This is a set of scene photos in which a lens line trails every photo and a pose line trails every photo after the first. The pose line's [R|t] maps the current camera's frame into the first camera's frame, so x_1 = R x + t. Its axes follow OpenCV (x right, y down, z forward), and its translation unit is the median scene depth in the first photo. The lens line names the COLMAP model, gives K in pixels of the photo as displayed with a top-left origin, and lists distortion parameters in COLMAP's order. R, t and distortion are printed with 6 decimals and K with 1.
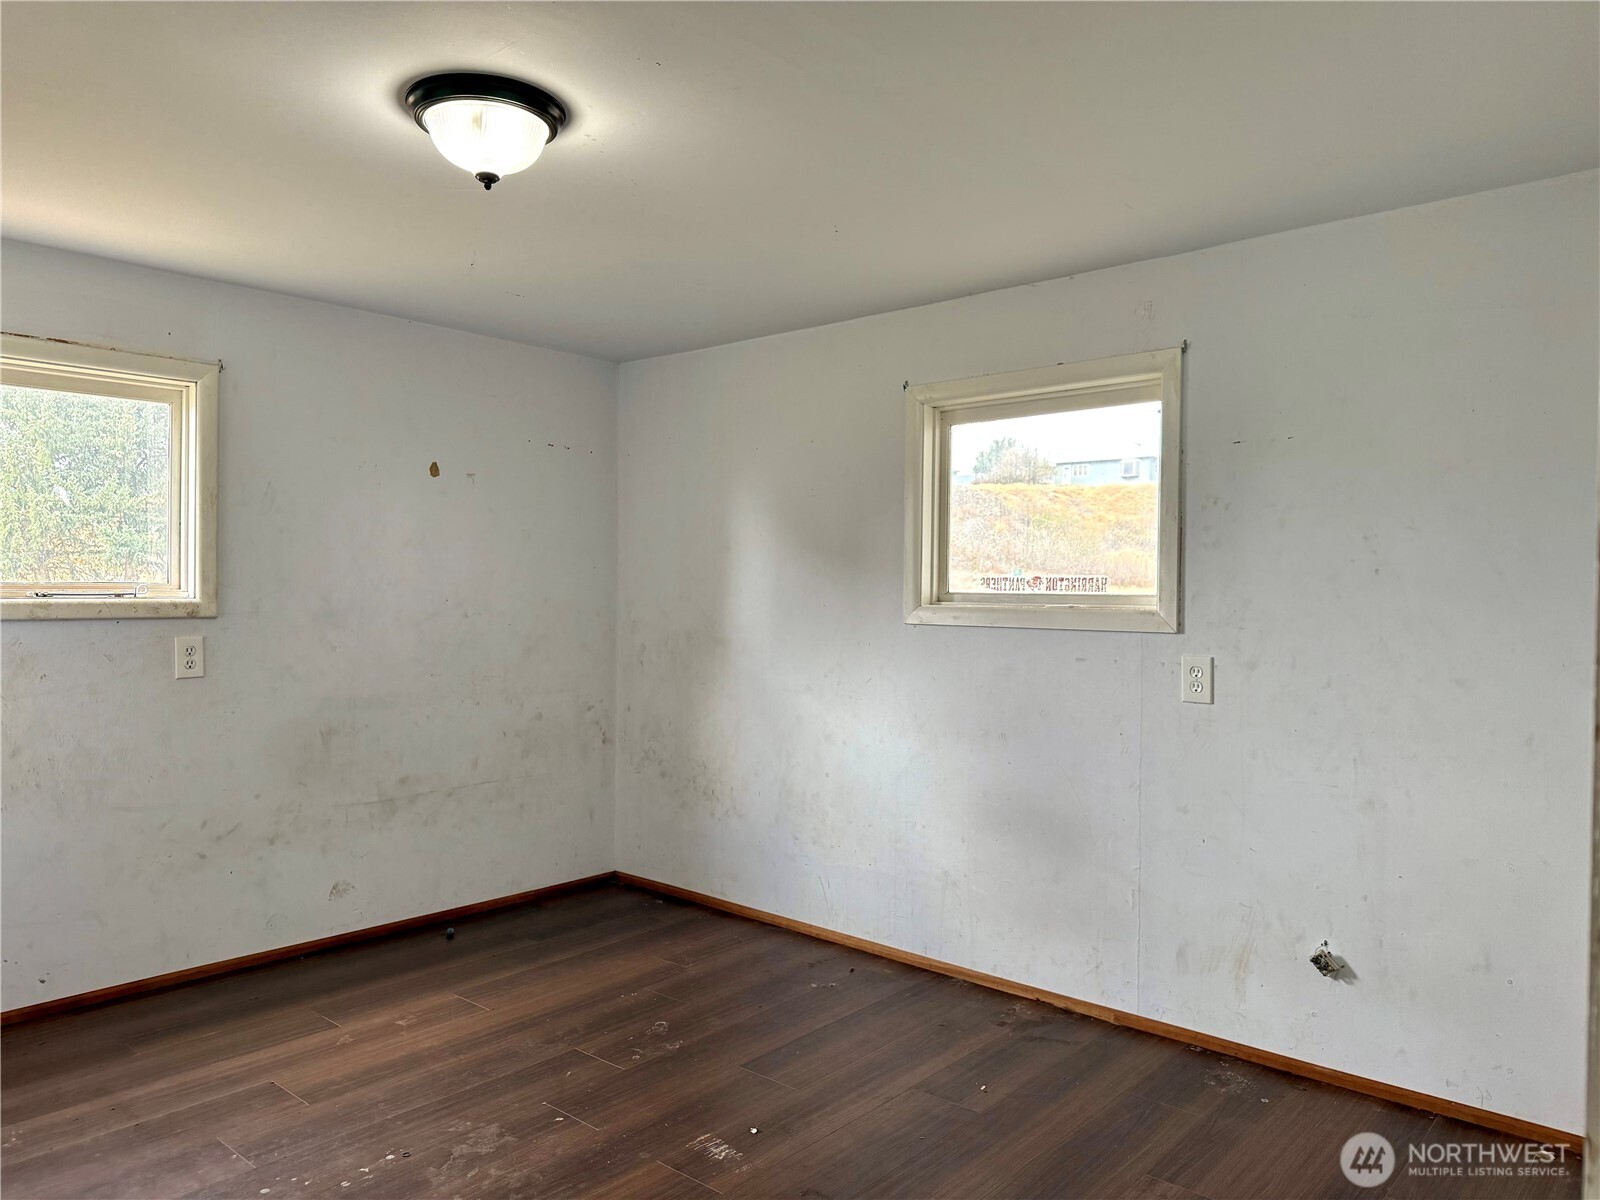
lens RADIAL K [[1115.9, 0, 794.0], [0, 1115.9, 591.6], [0, 0, 1]] dist [0.068142, -0.077590]
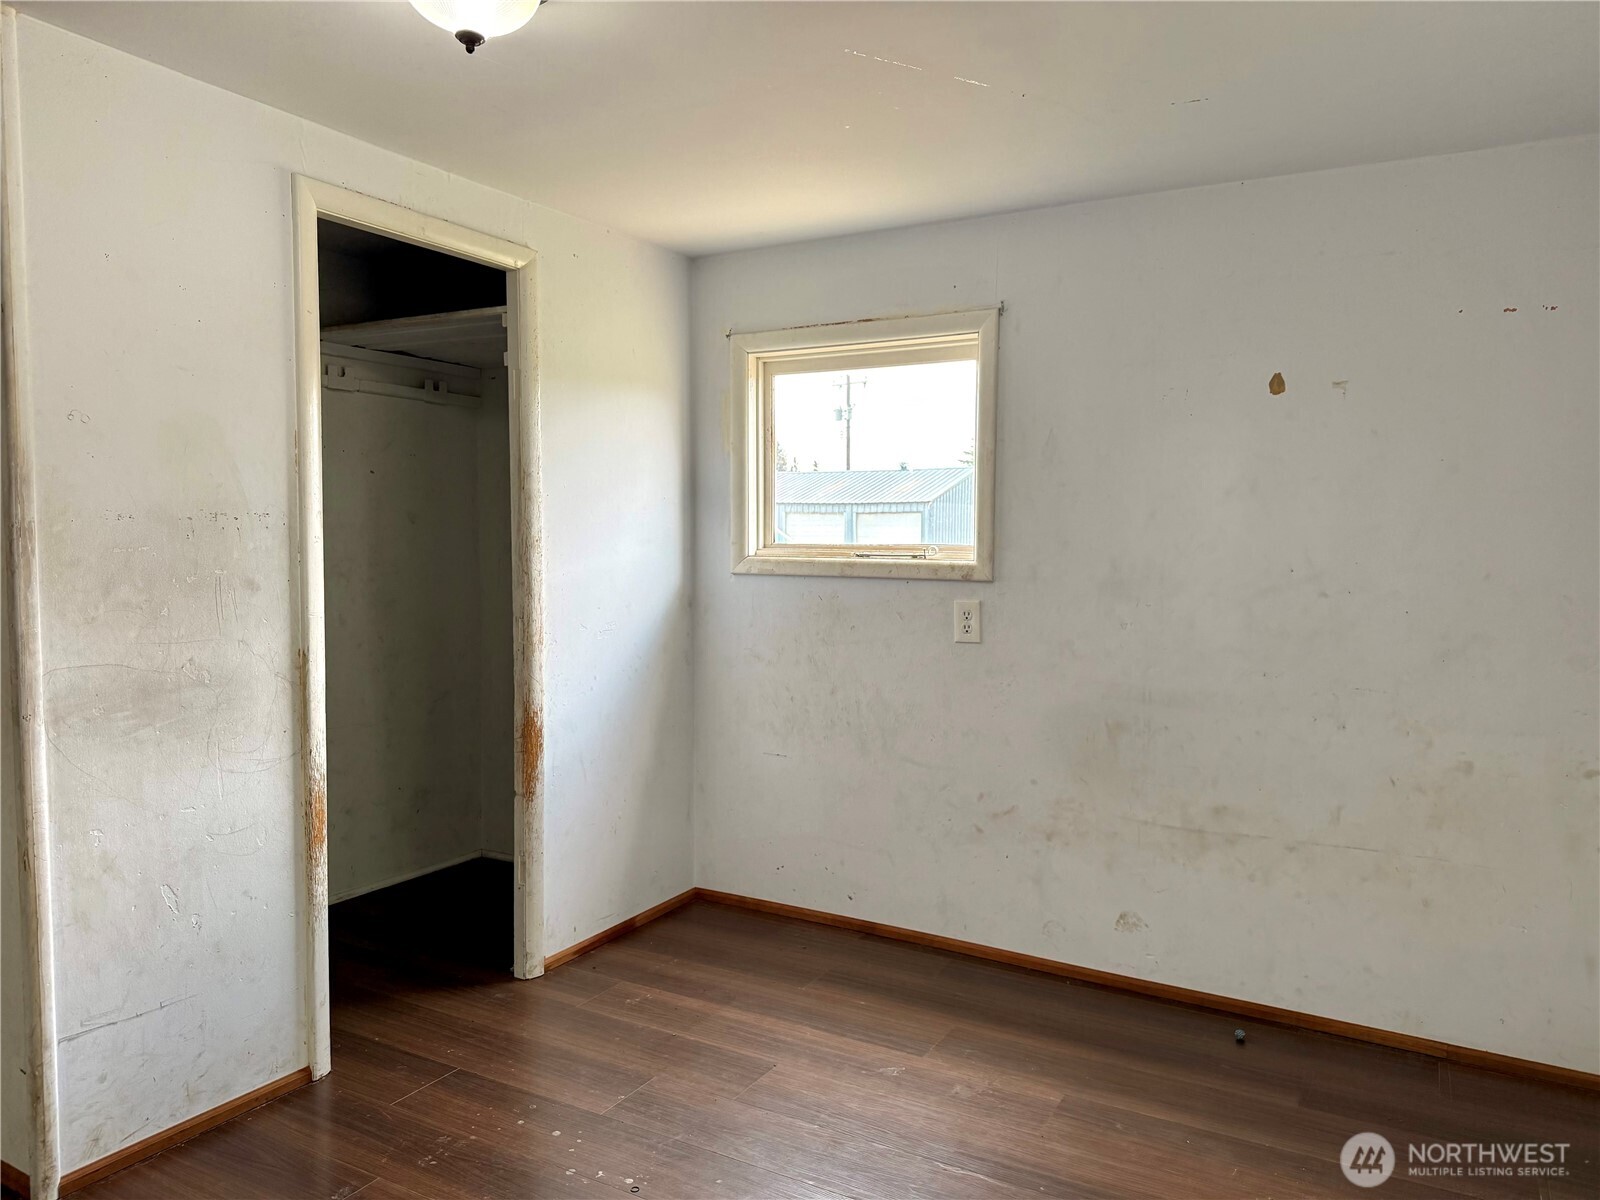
lens RADIAL K [[1115.9, 0, 793.4], [0, 1115.9, 595.0], [0, 0, 1]] dist [0.068142, -0.077590]
pose [[0.210017, 0.044467, -0.976686, 0.360843], [-0.014256, 0.998998, 0.042417, -0.002949], [0.977594, 0.005015, 0.210440, 0.643607]]
